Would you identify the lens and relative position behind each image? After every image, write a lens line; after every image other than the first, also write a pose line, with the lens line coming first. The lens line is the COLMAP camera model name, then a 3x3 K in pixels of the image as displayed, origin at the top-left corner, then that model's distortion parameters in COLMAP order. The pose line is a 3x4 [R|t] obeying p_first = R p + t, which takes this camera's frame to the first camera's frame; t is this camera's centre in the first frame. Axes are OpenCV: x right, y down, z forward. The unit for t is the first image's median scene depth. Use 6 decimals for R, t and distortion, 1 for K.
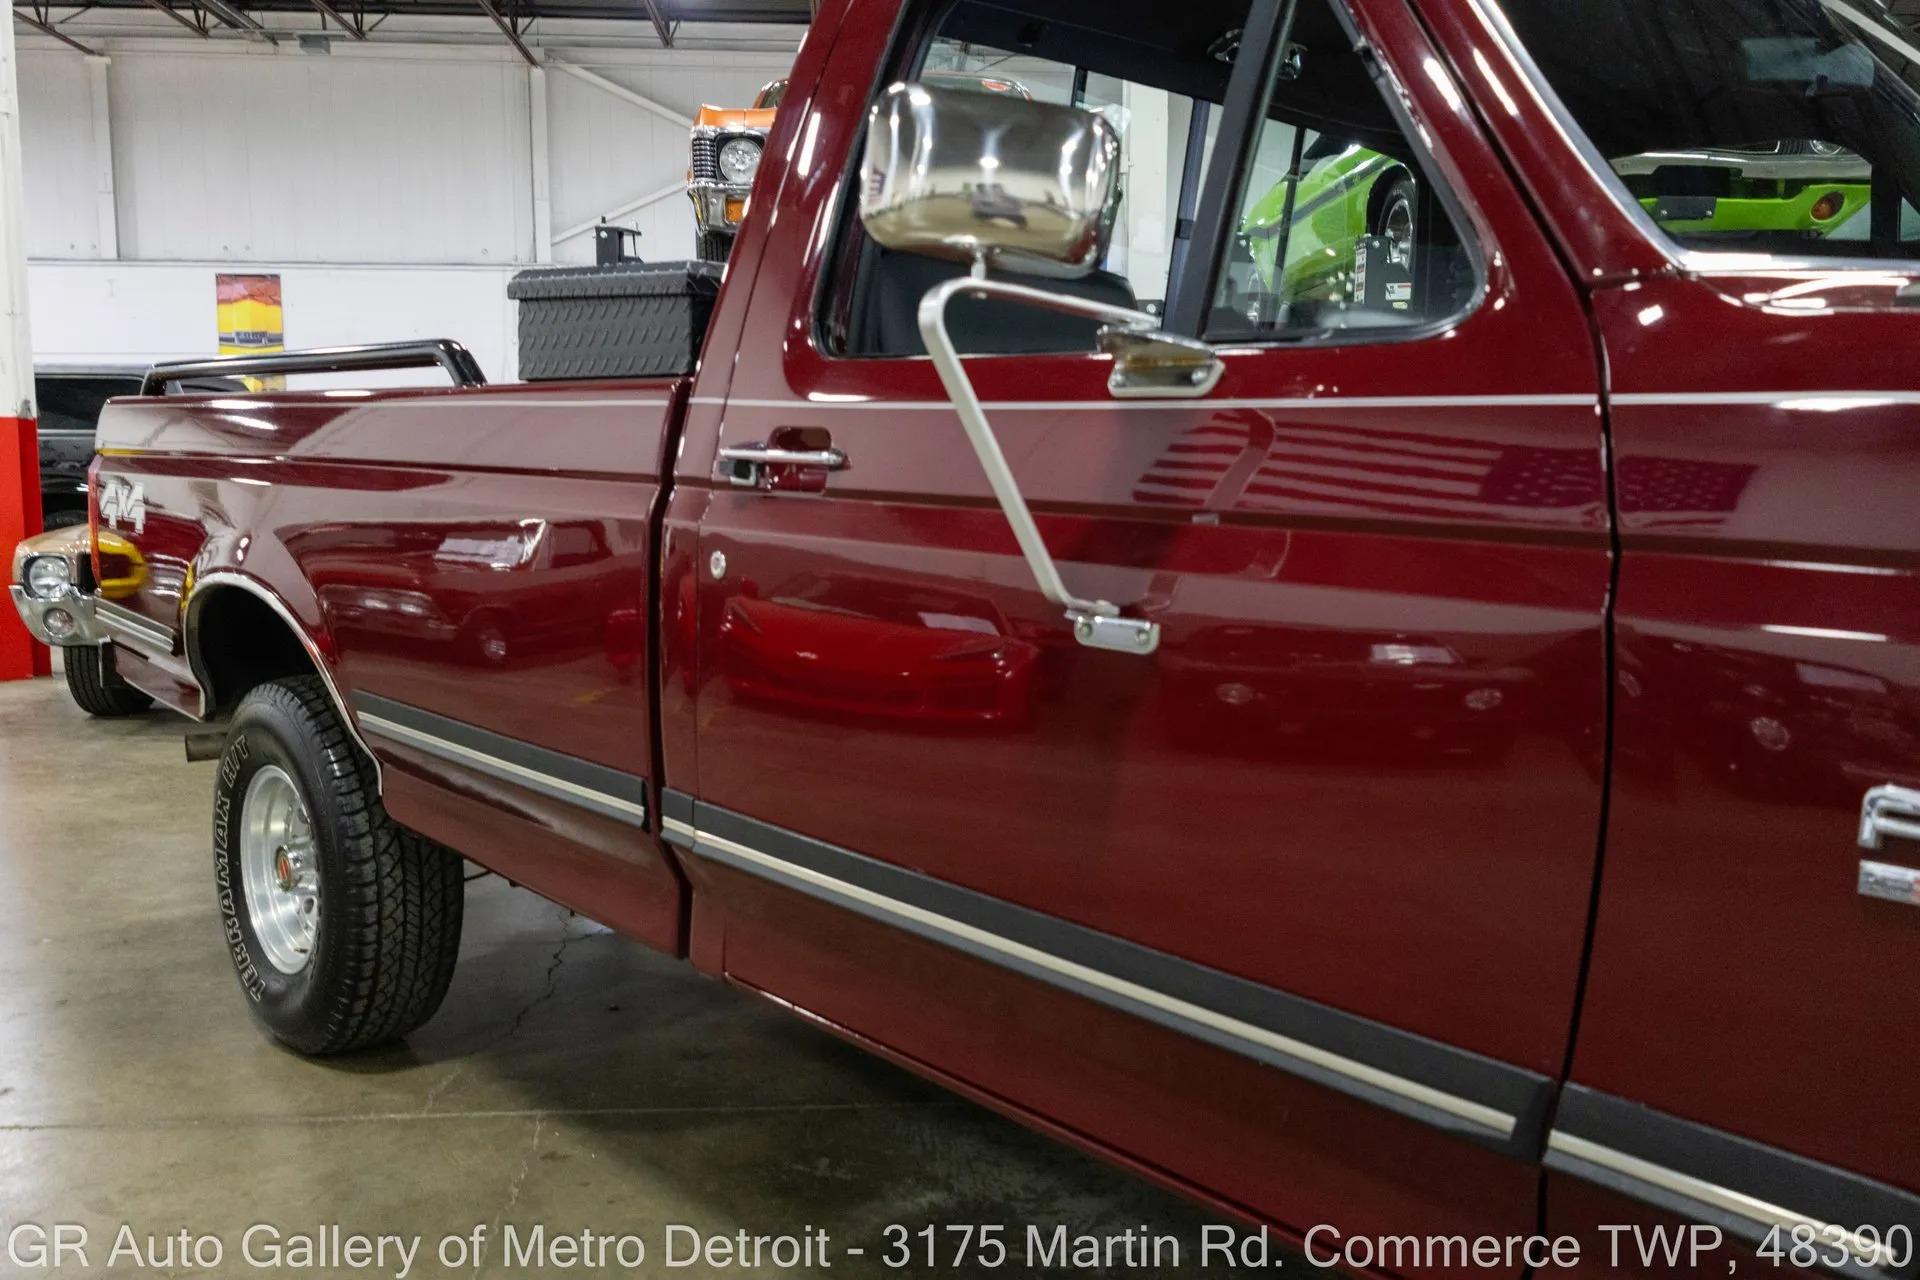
lens RADIAL K [[1536.9, 0, 960.0], [0, 1536.9, 640.0], [0, 0, 1]] dist [0.039360, -0.045393]
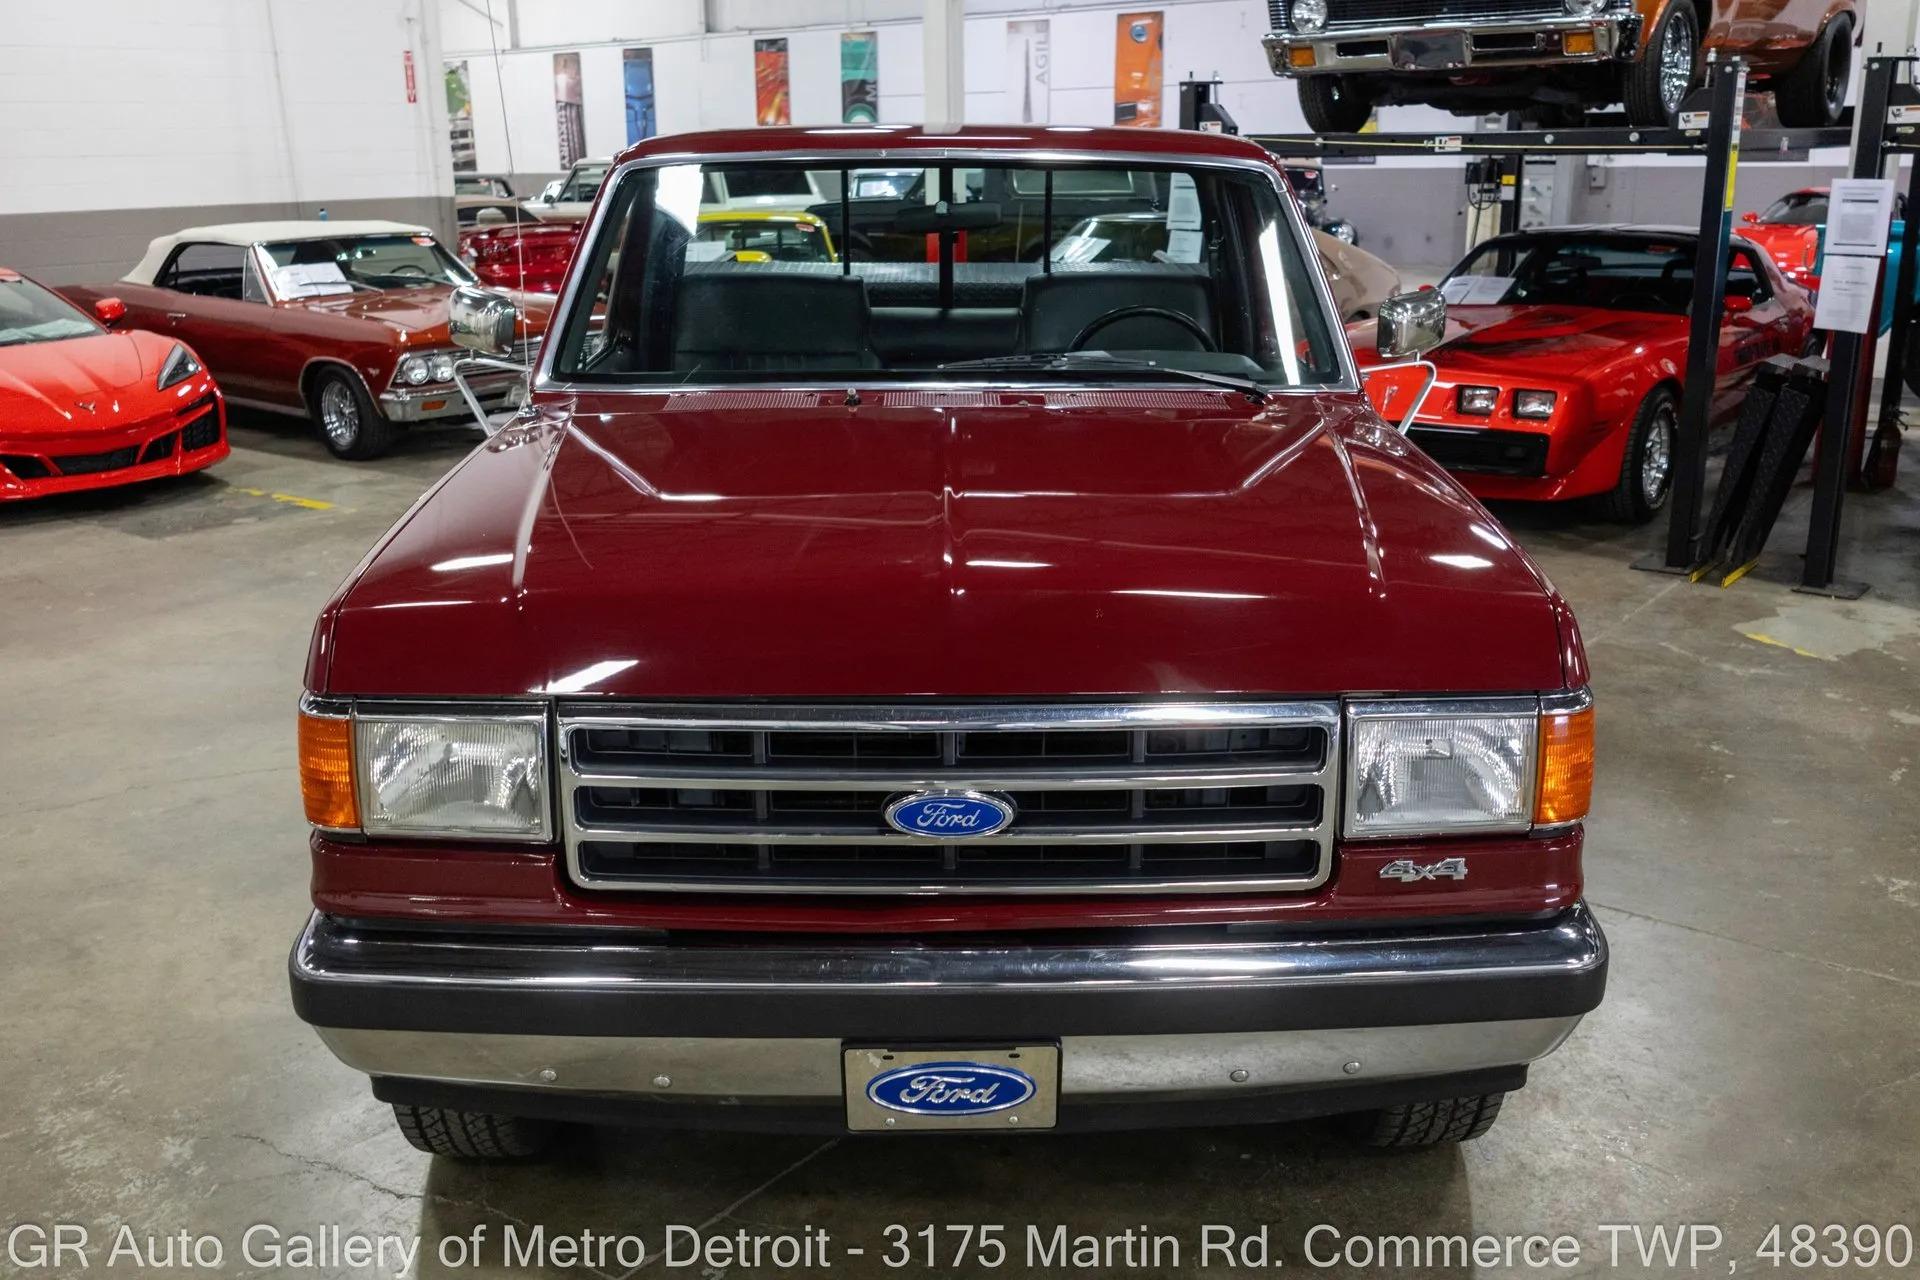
lens RADIAL K [[1699.2, 0, 962.0], [0, 1699.2, 602.2], [0, 0, 1]] dist [0.004368, -0.053170]
pose [[0.745174, 0.162718, -0.646714, 0.972631], [-0.059439, 0.982121, 0.178620, -0.140819], [0.664216, -0.094662, 0.741523, -0.304129]]
